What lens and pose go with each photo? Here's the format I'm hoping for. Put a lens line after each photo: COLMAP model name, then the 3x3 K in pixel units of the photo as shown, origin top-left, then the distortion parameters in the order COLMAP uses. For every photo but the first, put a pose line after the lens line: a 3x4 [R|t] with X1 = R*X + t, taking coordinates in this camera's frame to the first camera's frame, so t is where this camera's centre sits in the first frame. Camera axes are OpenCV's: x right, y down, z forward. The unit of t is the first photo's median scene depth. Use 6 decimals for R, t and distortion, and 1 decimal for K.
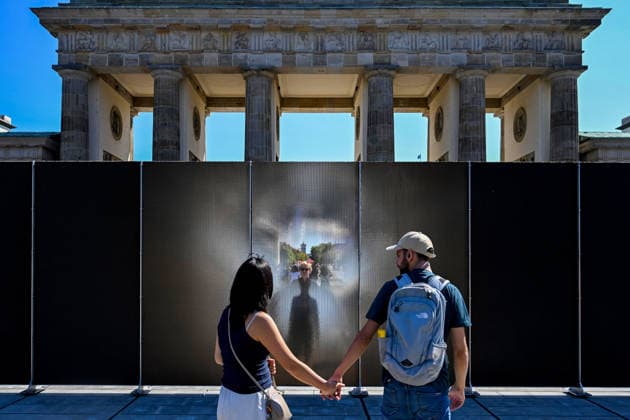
lens RADIAL K [[558.5, 0, 311.8], [0, 558.5, 261.3], [0, 0, 1]] dist [-0.003226, 0.007147]
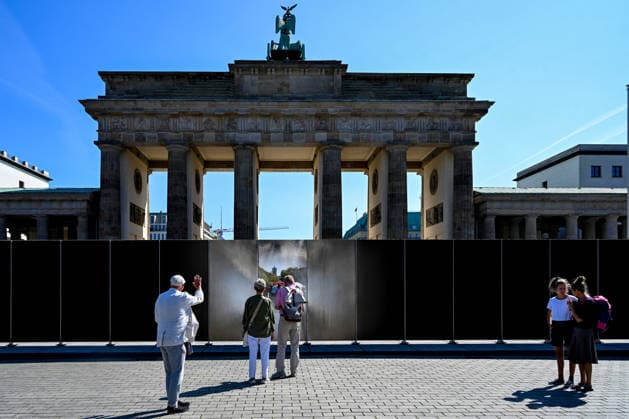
lens RADIAL K [[461.5, 0, 289.7], [0, 461.5, 287.9], [0, 0, 1]] dist [0.002206, -0.000910]
pose [[0.999825, -0.005933, 0.017744, -0.004393], [0.005708, 0.999903, 0.012693, -0.000498], [-0.017817, -0.012590, 0.999762, -0.153404]]
